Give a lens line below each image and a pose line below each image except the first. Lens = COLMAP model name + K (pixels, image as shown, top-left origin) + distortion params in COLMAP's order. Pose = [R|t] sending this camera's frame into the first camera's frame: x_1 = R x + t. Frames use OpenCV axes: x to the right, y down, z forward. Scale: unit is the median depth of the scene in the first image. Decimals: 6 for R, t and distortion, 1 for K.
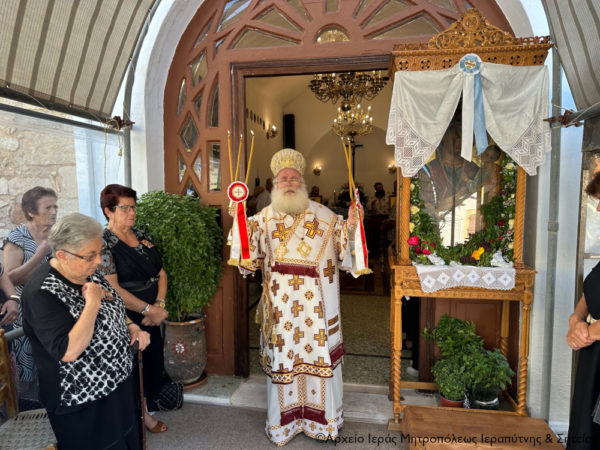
lens RADIAL K [[425.0, 0, 304.0], [0, 425.0, 231.0], [0, 0, 1]] dist [0.037533, -0.059391]
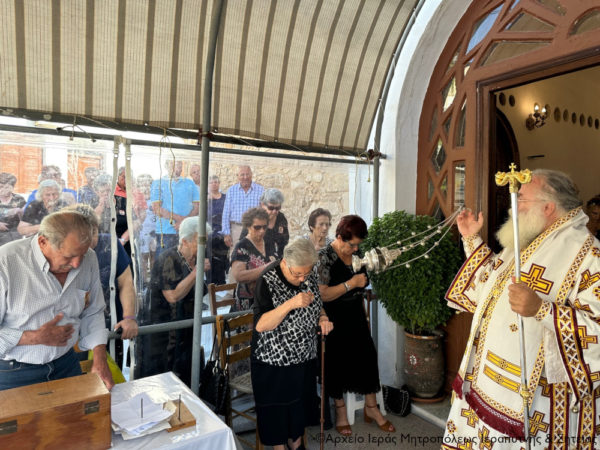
lens RADIAL K [[425.0, 0, 304.7], [0, 425.0, 223.9], [0, 0, 1]] dist [0.037533, -0.059391]
pose [[0.676825, 0.019804, -0.735877, 0.318077], [-0.064137, 0.997423, -0.032148, -0.009627], [0.733344, 0.068955, 0.676351, 0.072915]]
